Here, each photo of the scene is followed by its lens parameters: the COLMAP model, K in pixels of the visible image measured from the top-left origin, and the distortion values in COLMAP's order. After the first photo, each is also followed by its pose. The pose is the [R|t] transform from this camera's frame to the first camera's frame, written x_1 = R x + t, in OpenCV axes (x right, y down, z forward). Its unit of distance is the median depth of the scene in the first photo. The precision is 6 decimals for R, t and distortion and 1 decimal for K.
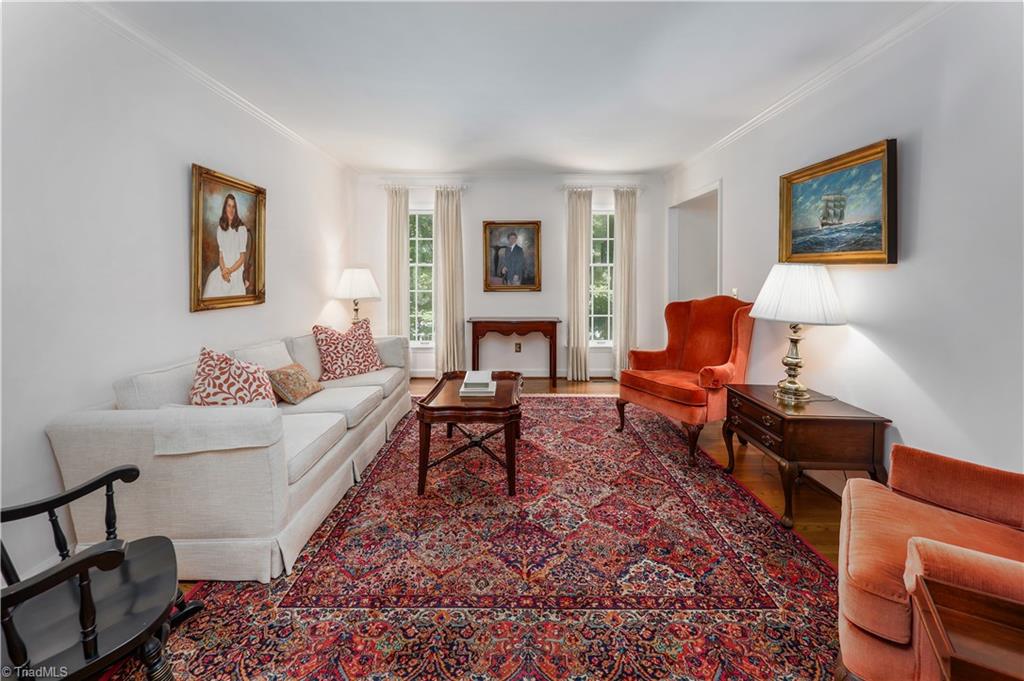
lens RADIAL K [[426.6, 0, 511.3], [0, 426.6, 280.2], [0, 0, 1]] dist [-0.002518, 0.000682]
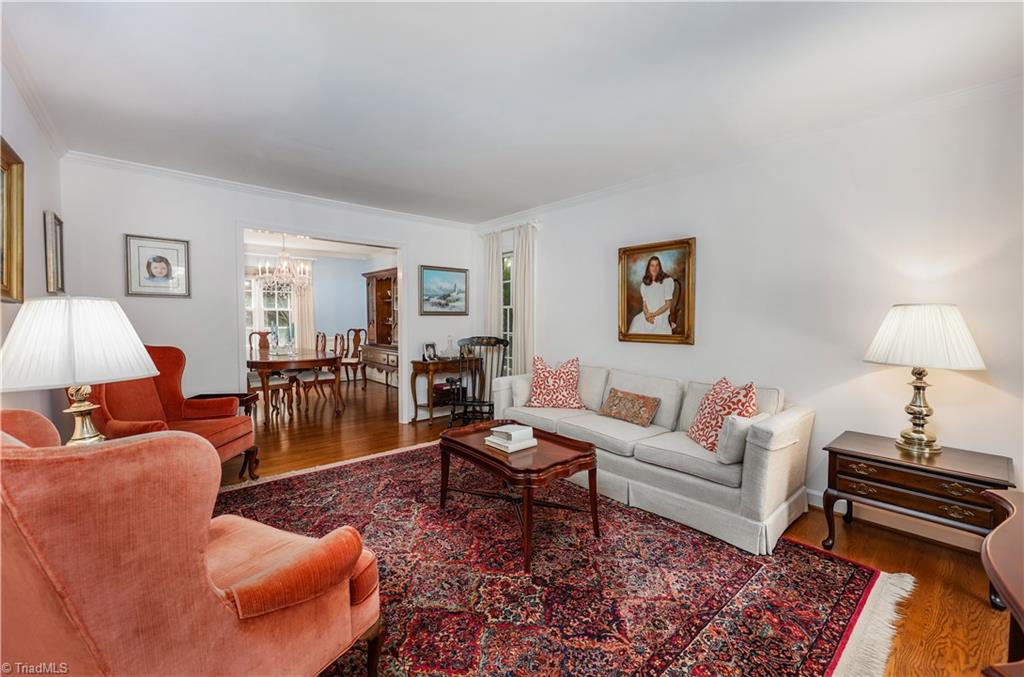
lens RADIAL K [[426.6, 0, 520.2], [0, 426.6, 329.1], [0, 0, 1]] dist [-0.002518, 0.000682]
pose [[-0.748031, 0.012426, -0.663548, 0.526492], [-0.013924, 0.999311, 0.034411, -0.017772], [0.663518, 0.034980, -0.747342, 1.730048]]
